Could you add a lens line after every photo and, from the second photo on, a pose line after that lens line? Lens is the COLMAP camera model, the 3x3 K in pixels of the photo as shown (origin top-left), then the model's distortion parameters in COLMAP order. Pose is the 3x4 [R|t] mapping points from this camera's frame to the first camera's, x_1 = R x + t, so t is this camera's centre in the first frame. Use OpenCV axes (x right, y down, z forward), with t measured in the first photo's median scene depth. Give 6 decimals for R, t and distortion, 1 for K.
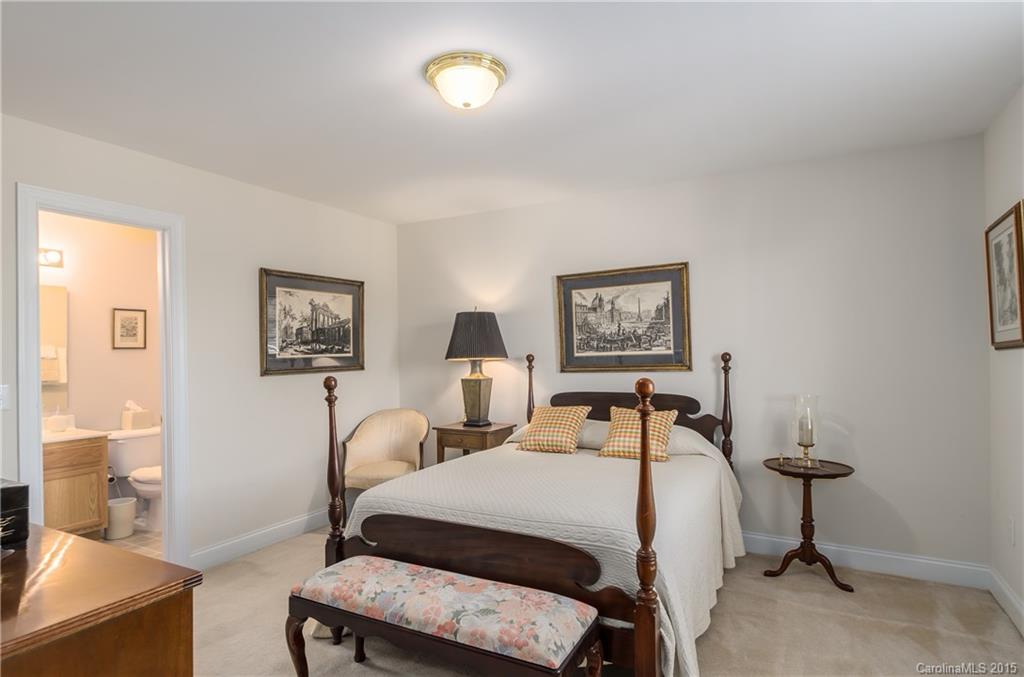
lens RADIAL K [[561.2, 0, 492.3], [0, 561.2, 345.0], [0, 0, 1]] dist [-0.000134, 0.001569]
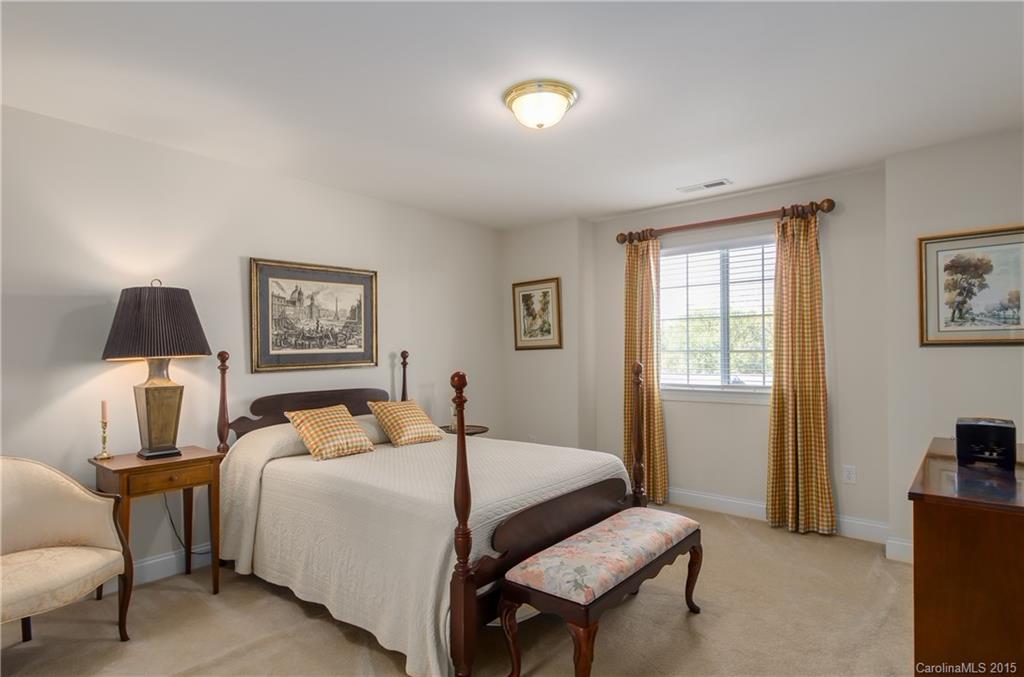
lens RADIAL K [[561.2, 0, 504.9], [0, 561.2, 345.9], [0, 0, 1]] dist [-0.000134, 0.001569]
pose [[0.175889, 0.020278, 0.984201, -0.681299], [-0.010553, 0.999769, -0.018713, 0.020965], [-0.984353, -0.007095, 0.176062, 0.512688]]
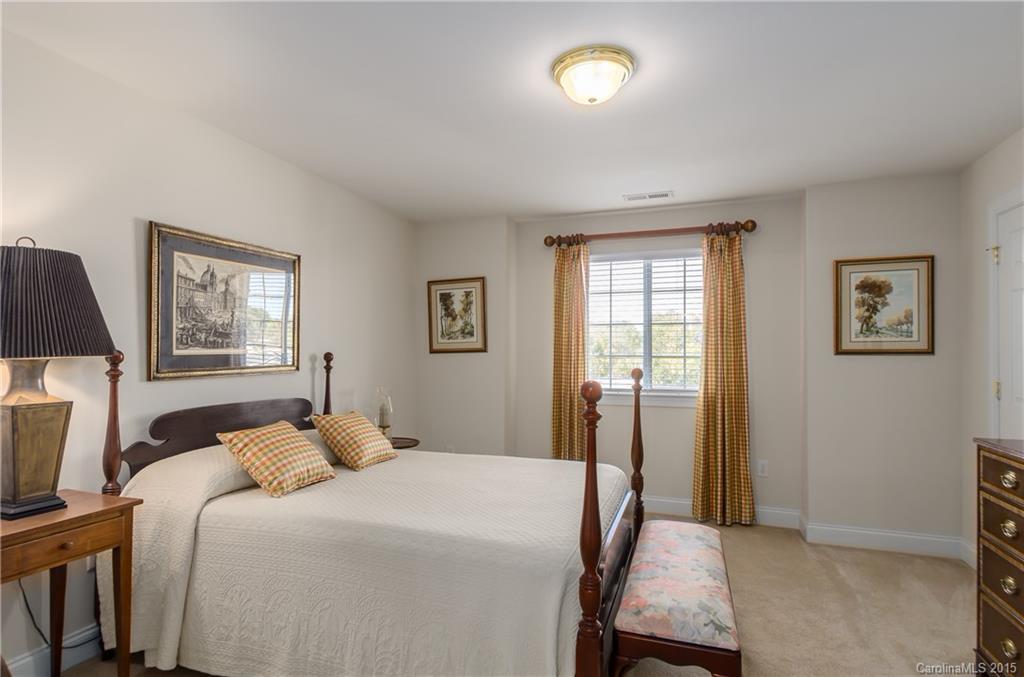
lens RADIAL K [[540.9, 0, 505.8], [0, 540.9, 346.2], [0, 0, 1]] dist [0.005342, -0.001121]
pose [[-0.179084, 0.025778, 0.983496, -0.560642], [-0.018116, 0.999401, -0.029493, 0.023173], [-0.983667, -0.023099, -0.178510, 0.774602]]
